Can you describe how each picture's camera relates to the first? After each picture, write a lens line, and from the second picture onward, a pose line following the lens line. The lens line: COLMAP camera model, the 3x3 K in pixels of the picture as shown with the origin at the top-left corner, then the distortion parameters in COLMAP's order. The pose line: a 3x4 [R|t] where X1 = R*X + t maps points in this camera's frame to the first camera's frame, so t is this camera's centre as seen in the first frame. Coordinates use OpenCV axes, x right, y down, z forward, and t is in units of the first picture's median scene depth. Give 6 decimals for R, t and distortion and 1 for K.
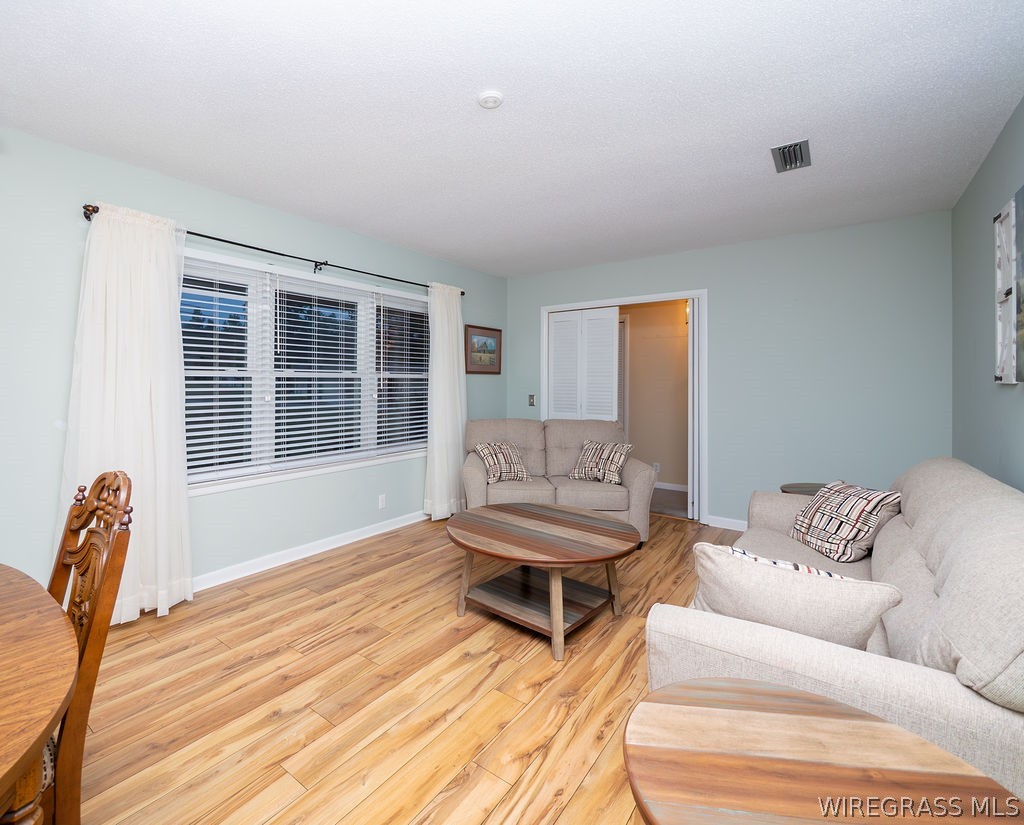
lens RADIAL K [[484.2, 0, 446.9], [0, 484.2, 377.3], [0, 0, 1]] dist [-0.002841, -0.000490]
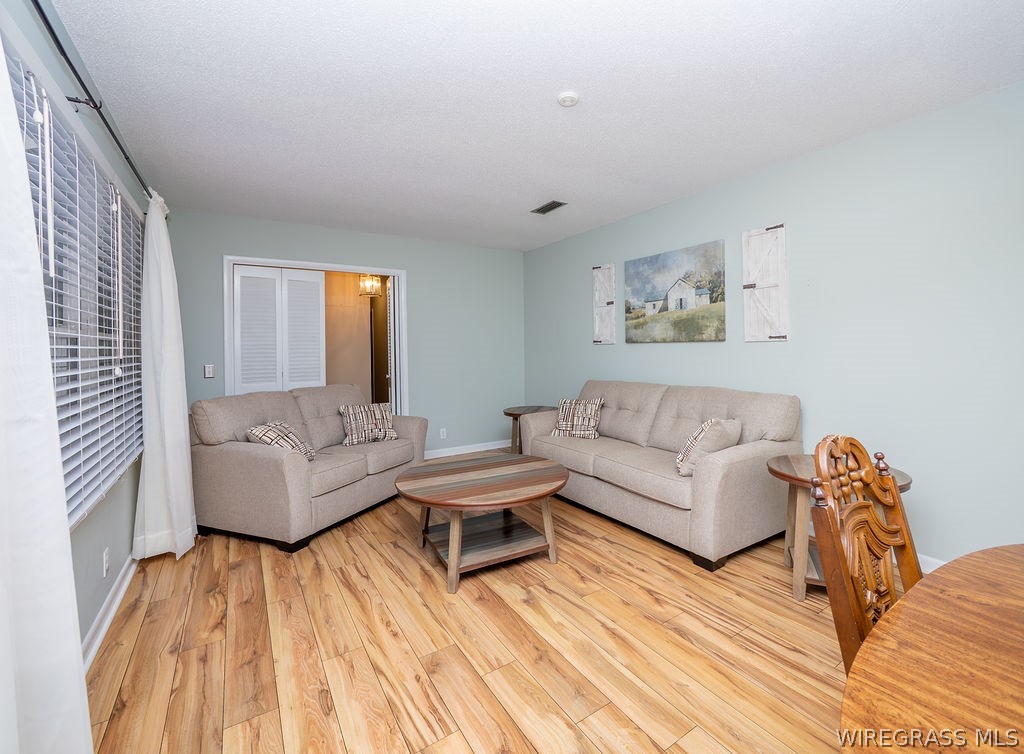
lens RADIAL K [[443.2, 0, 531.7], [0, 443.2, 350.1], [0, 0, 1]] dist [-0.007386, -0.000148]
pose [[0.287716, -0.010530, 0.957658, -0.813644], [0.003252, 0.999945, 0.010018, 0.018516], [-0.957710, 0.000232, 0.287735, 0.669911]]
